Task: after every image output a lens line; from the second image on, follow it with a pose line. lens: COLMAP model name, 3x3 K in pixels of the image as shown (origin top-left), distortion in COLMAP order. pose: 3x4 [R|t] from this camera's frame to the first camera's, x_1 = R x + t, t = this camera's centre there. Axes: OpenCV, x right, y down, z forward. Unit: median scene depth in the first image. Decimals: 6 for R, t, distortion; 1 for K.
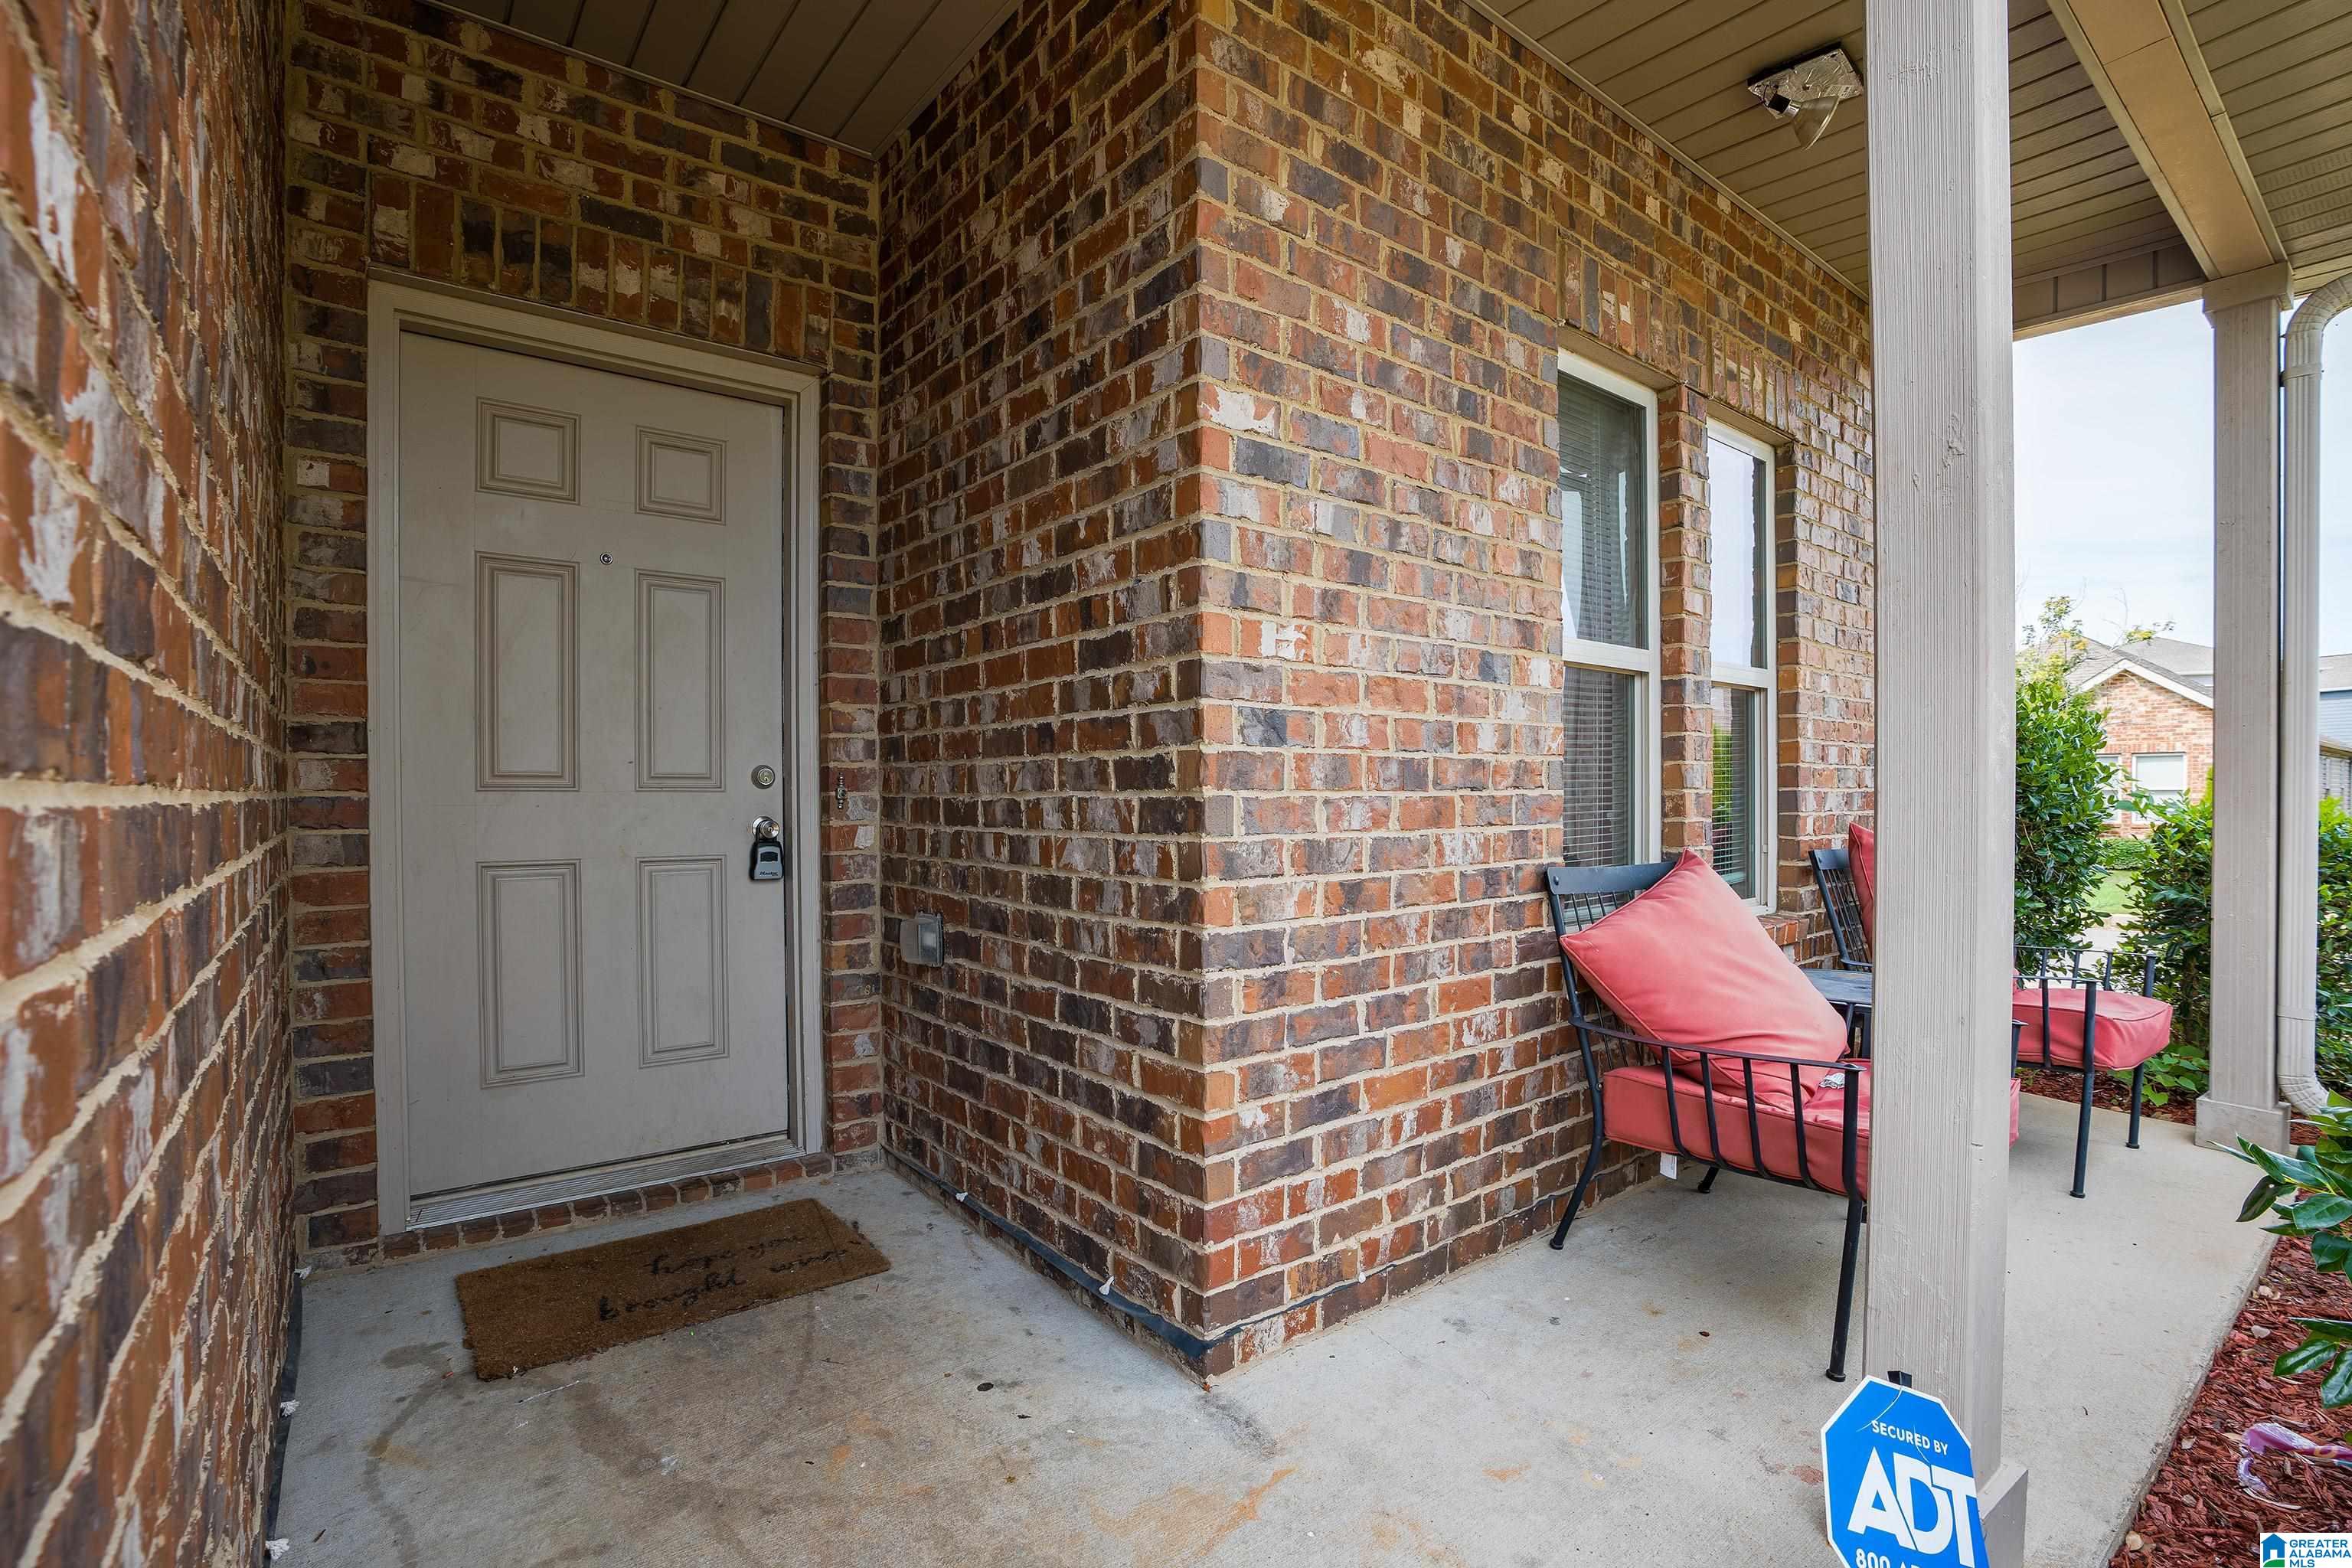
lens RADIAL K [[1056.0, 0, 1169.4], [0, 1056.0, 816.8], [0, 0, 1]] dist [-0.033391, 0.000319]
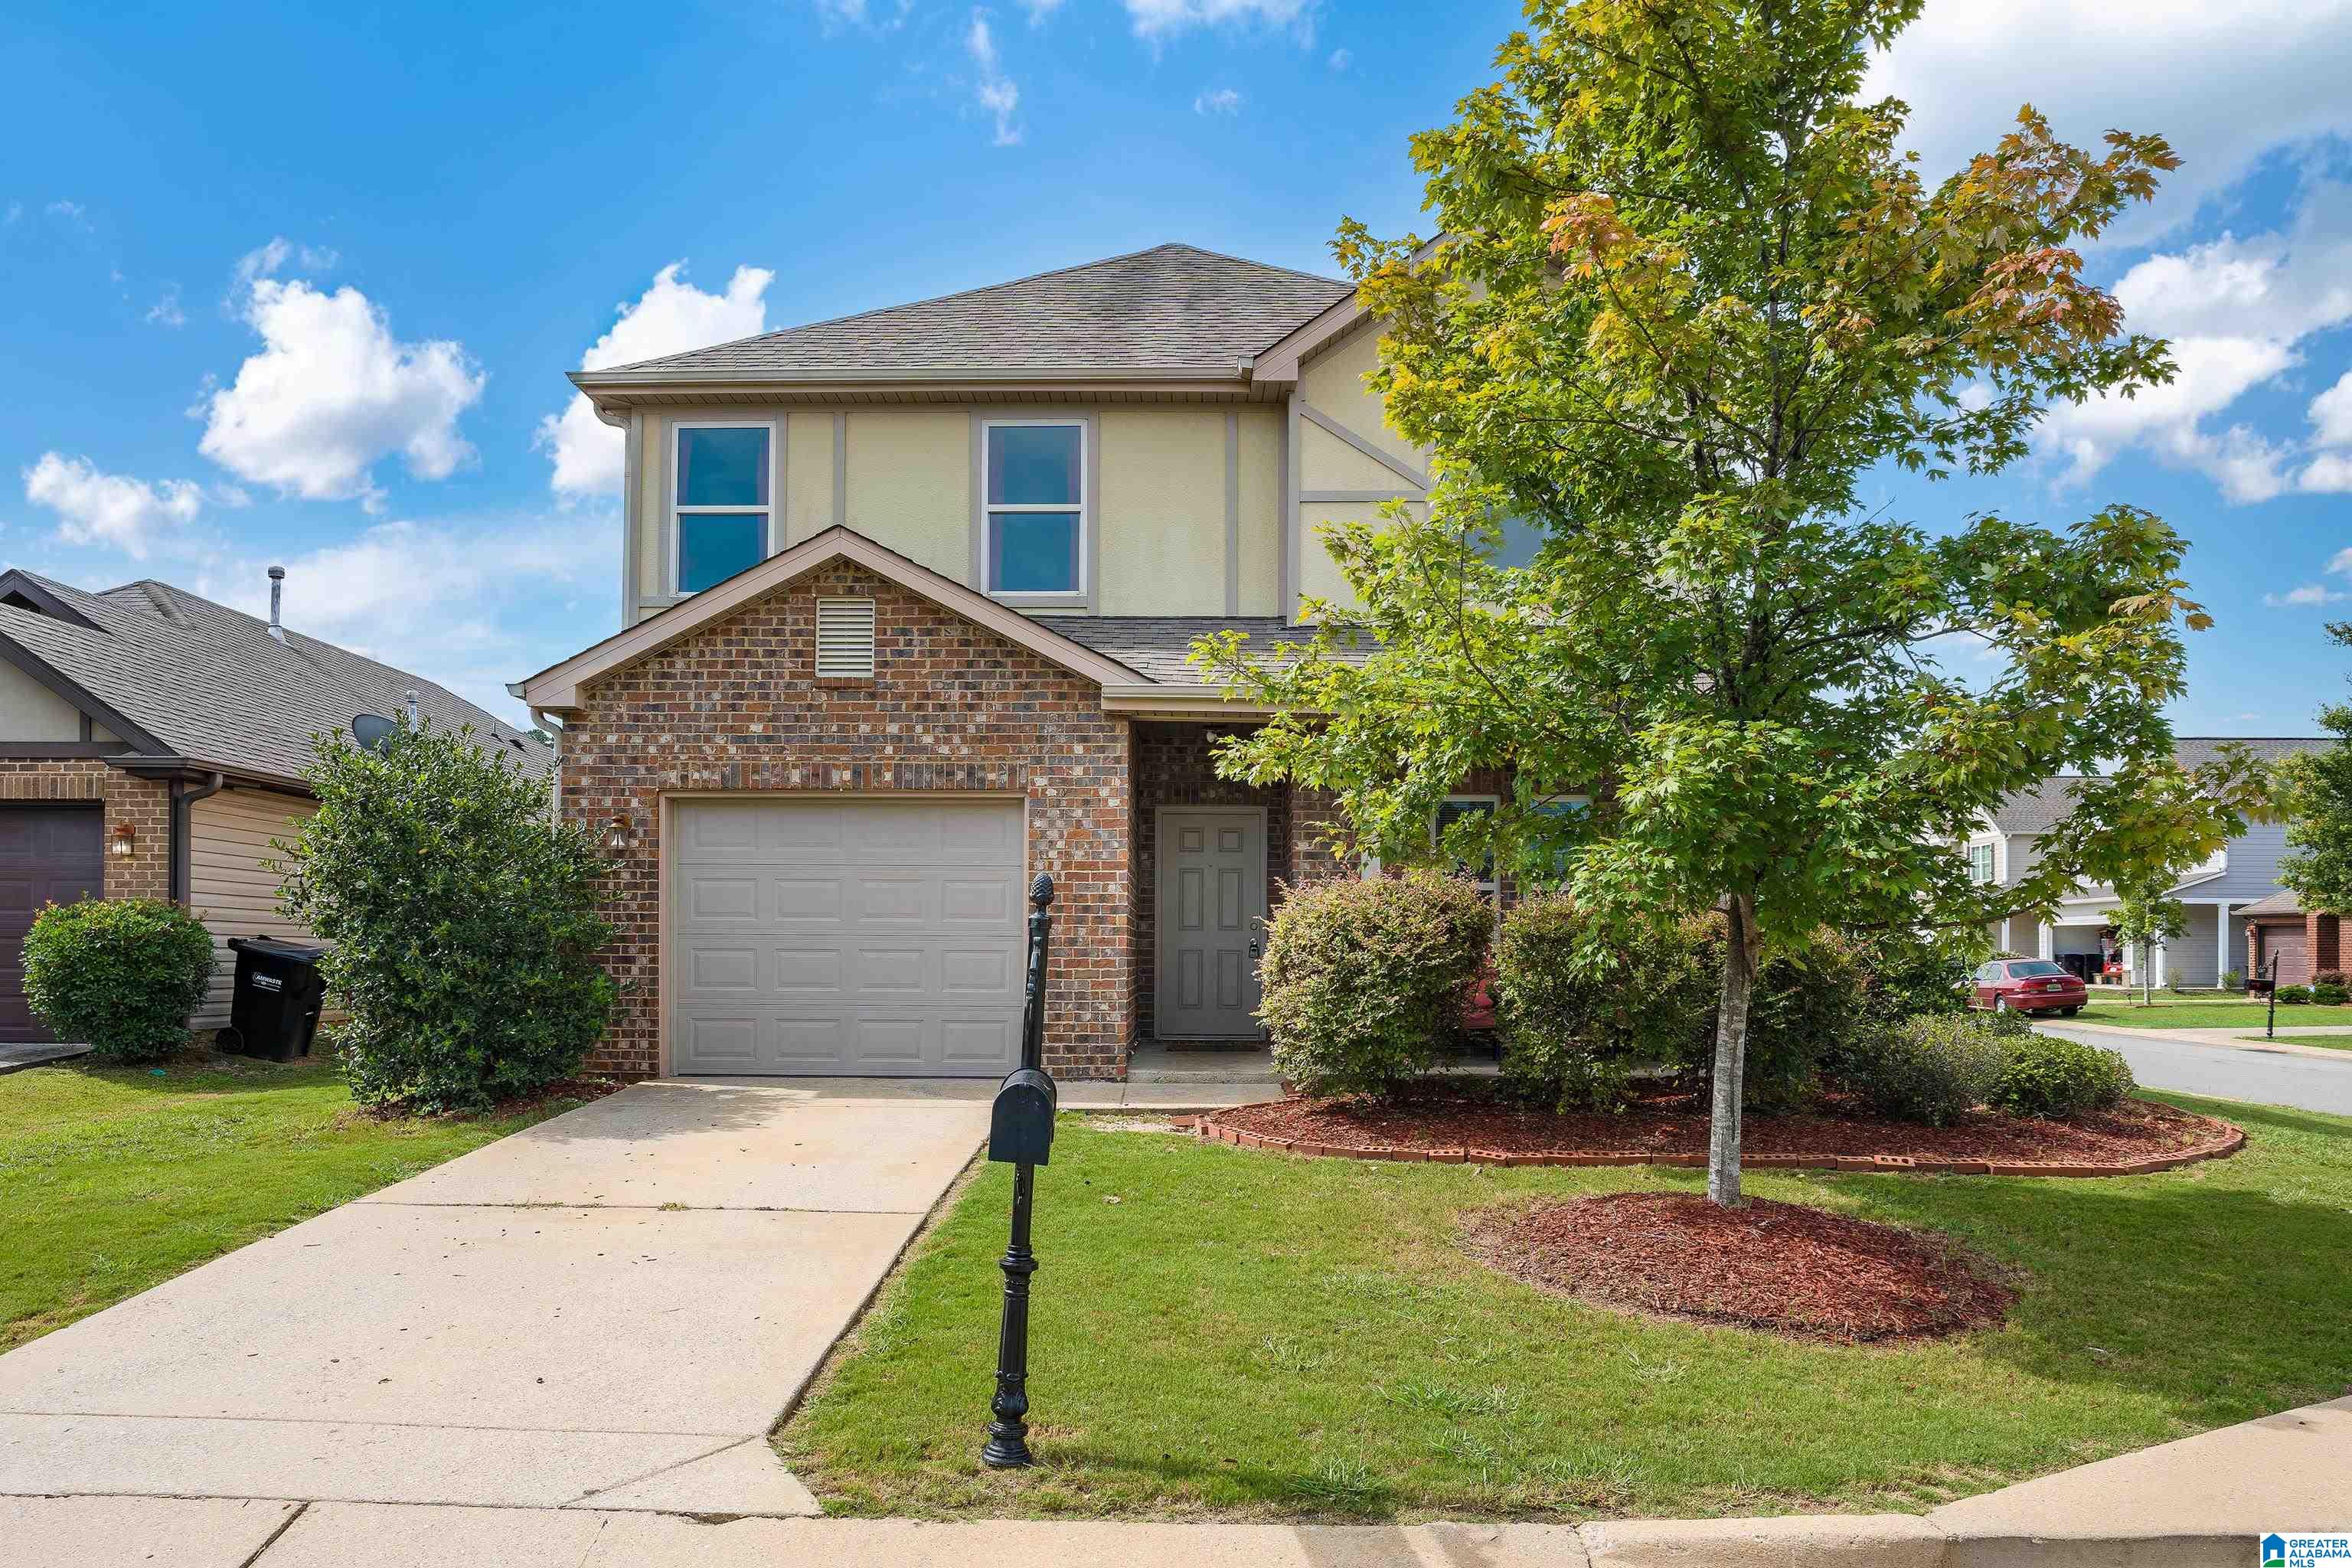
lens RADIAL K [[1582.1, 0, 1175.1], [0, 1582.1, 901.8], [0, 0, 1]] dist [-0.002993, -0.000554]
pose [[0.777296, -0.012881, -0.629003, 3.304995], [-0.018155, 0.998915, -0.042892, 0.135147], [0.628873, 0.044760, 0.776219, -3.906309]]
